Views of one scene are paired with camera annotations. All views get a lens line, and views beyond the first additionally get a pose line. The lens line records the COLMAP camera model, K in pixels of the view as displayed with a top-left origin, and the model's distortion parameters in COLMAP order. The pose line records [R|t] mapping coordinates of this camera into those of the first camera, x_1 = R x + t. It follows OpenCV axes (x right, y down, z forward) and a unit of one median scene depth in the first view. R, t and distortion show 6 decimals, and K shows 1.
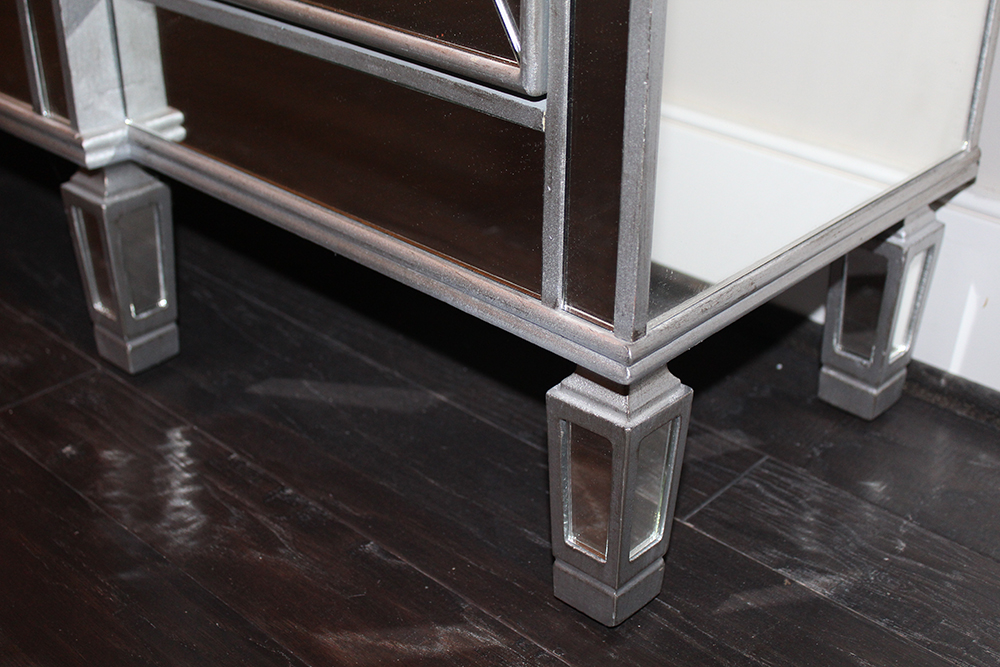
lens RADIAL K [[1362.3, 0, 500.0], [0, 1362.3, 333.5], [0, 0, 1]] dist [-0.104495, -0.004013]
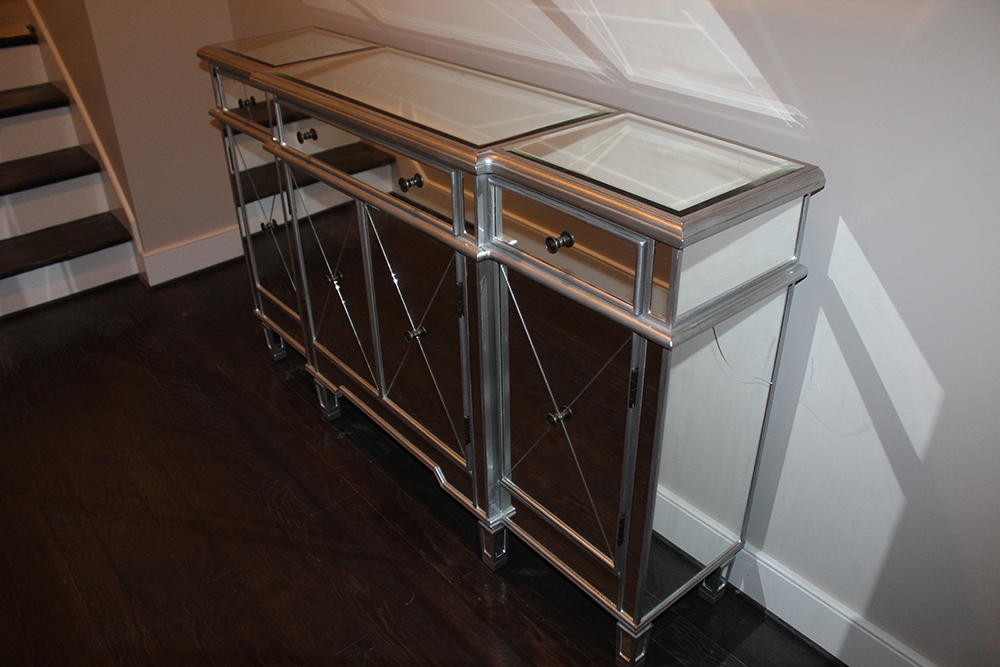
lens RADIAL K [[803.8, 0, 500.0], [0, 803.8, 333.5], [0, 0, 1]] dist [-0.011086, -0.005914]
pose [[0.992823, 0.043285, -0.111485, -0.066560], [-0.040076, 0.998720, 0.030874, -0.722555], [0.112678, -0.026184, 0.993286, -1.140491]]
